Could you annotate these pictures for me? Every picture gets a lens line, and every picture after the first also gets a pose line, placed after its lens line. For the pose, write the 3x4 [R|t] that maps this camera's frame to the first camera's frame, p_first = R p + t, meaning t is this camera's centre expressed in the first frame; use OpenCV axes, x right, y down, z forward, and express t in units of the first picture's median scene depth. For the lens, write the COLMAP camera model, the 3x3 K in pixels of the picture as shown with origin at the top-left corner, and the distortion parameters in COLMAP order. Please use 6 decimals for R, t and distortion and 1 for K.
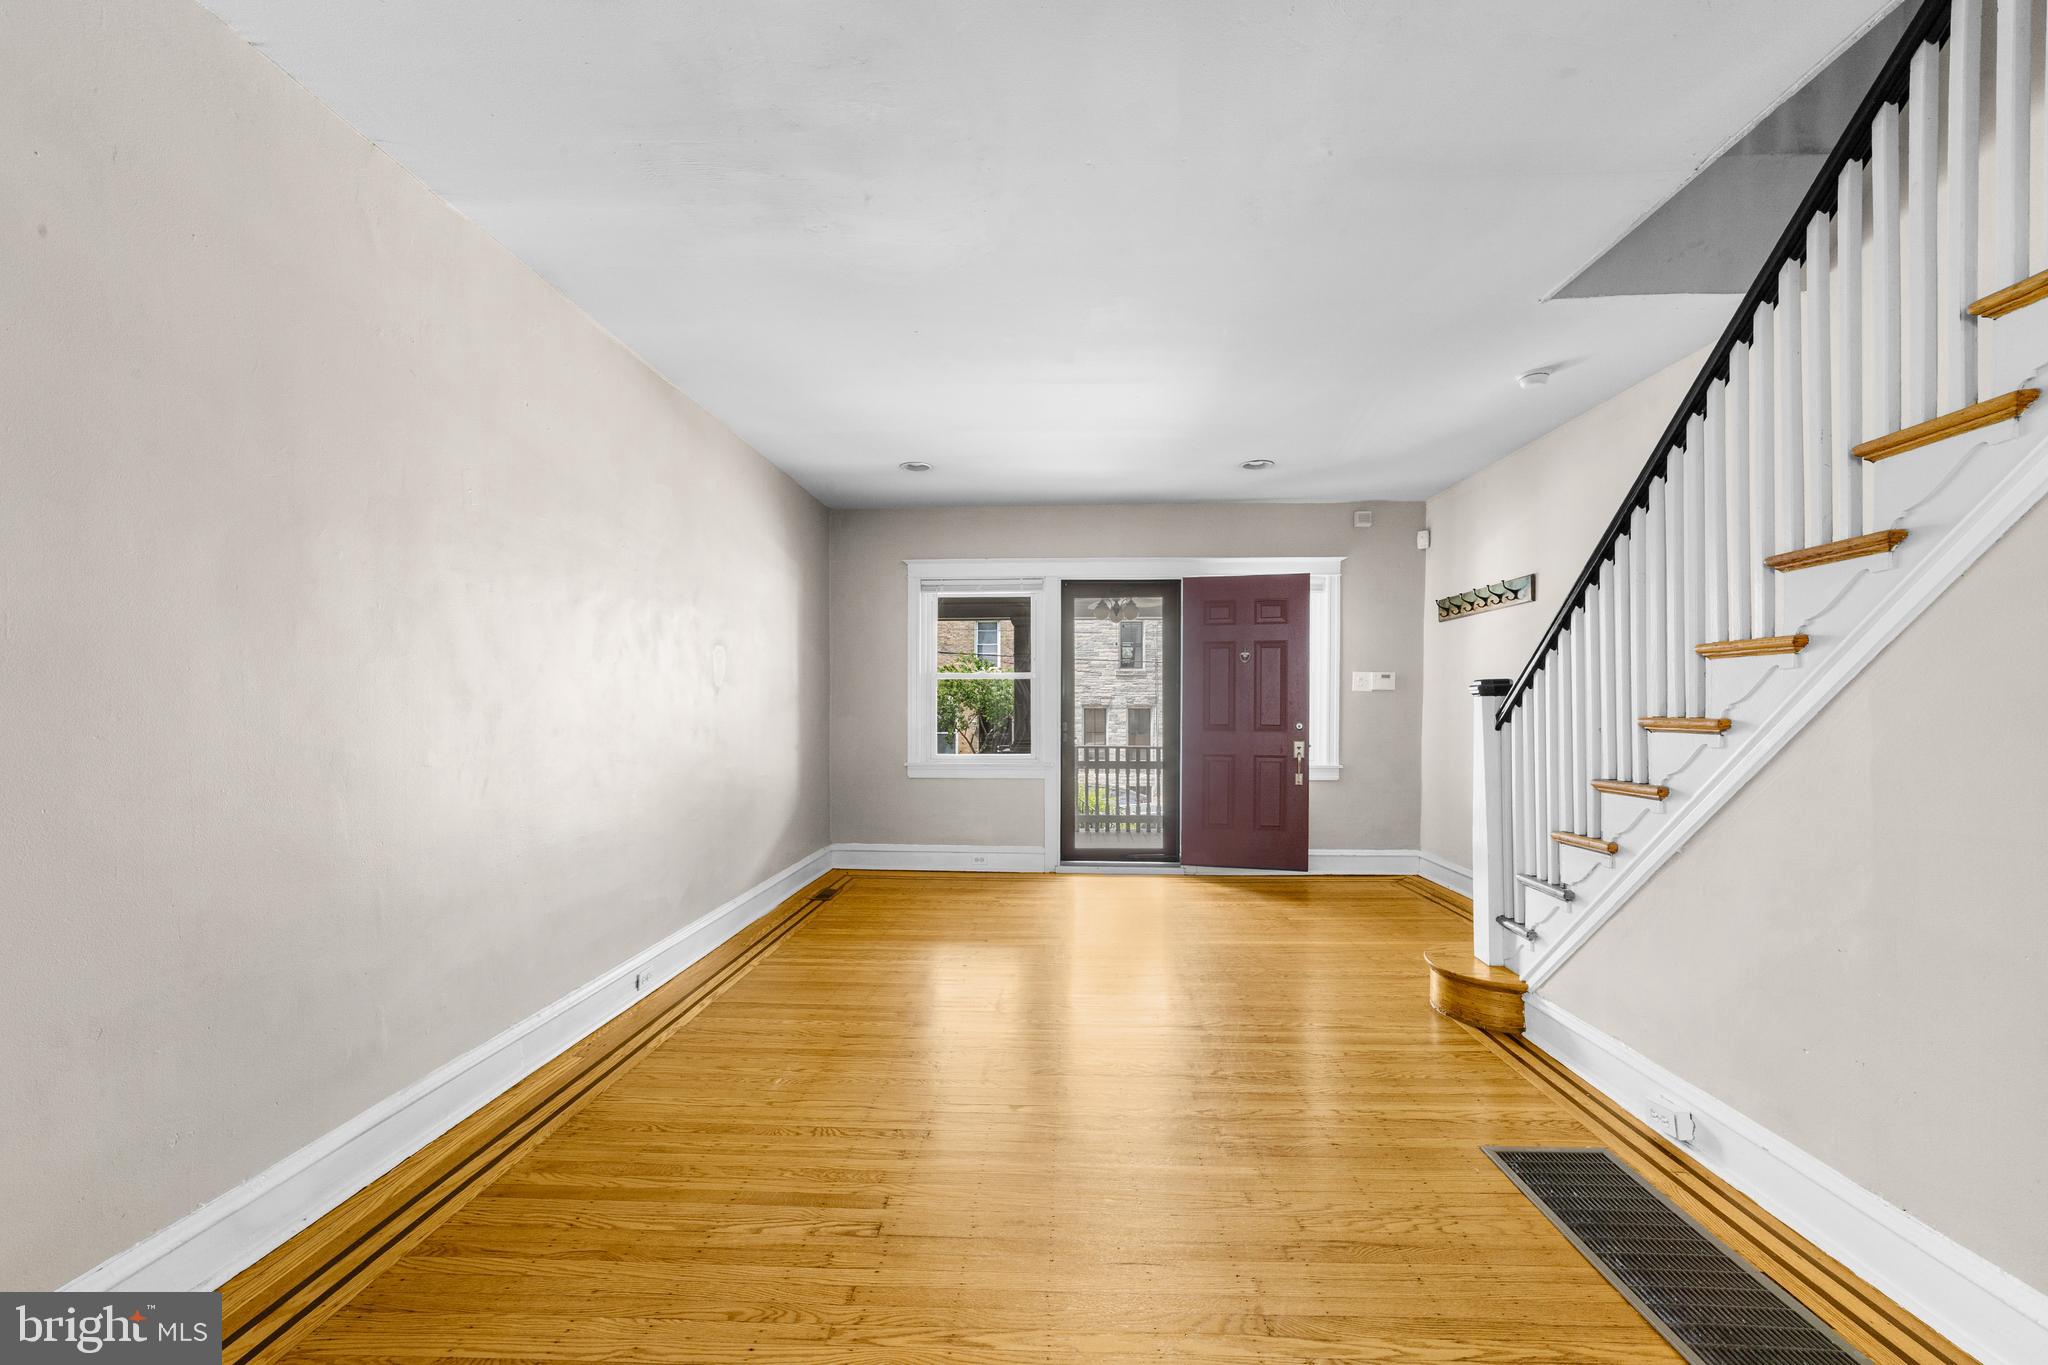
lens RADIAL K [[796.2, 0, 1028.1], [0, 796.2, 696.2], [0, 0, 1]] dist [-0.003460, 0.003437]
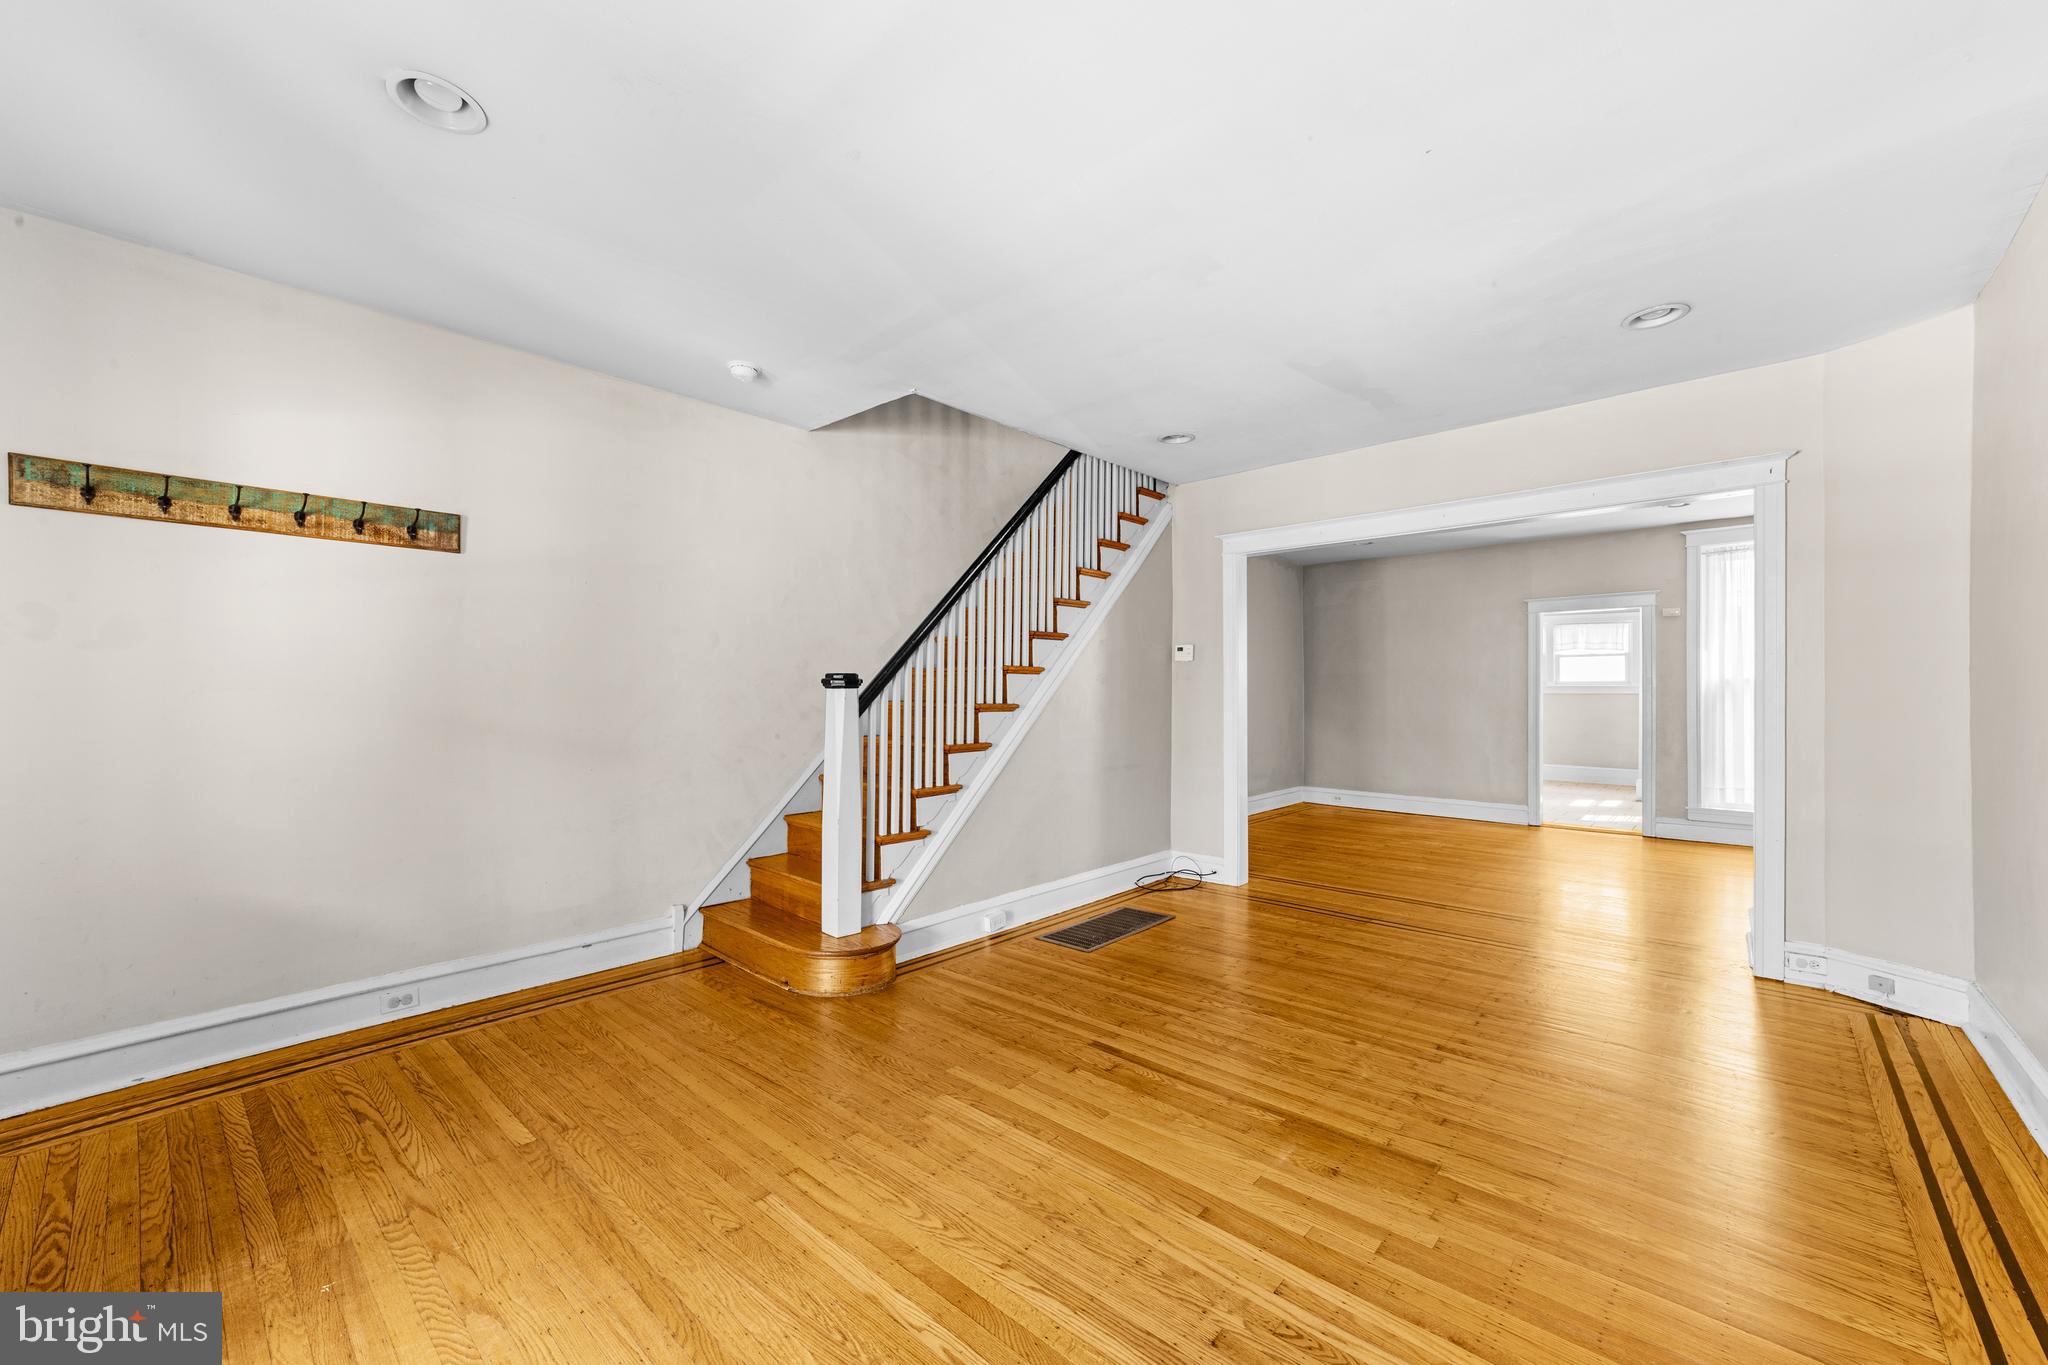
lens RADIAL K [[796.2, 0, 1019.6], [0, 796.2, 686.0], [0, 0, 1]] dist [-0.003460, 0.003437]
pose [[-0.767262, 0.000249, 0.641334, -0.346912], [-0.011956, 0.999821, -0.014692, 0.011993], [-0.641223, -0.018940, -0.767121, 2.012908]]
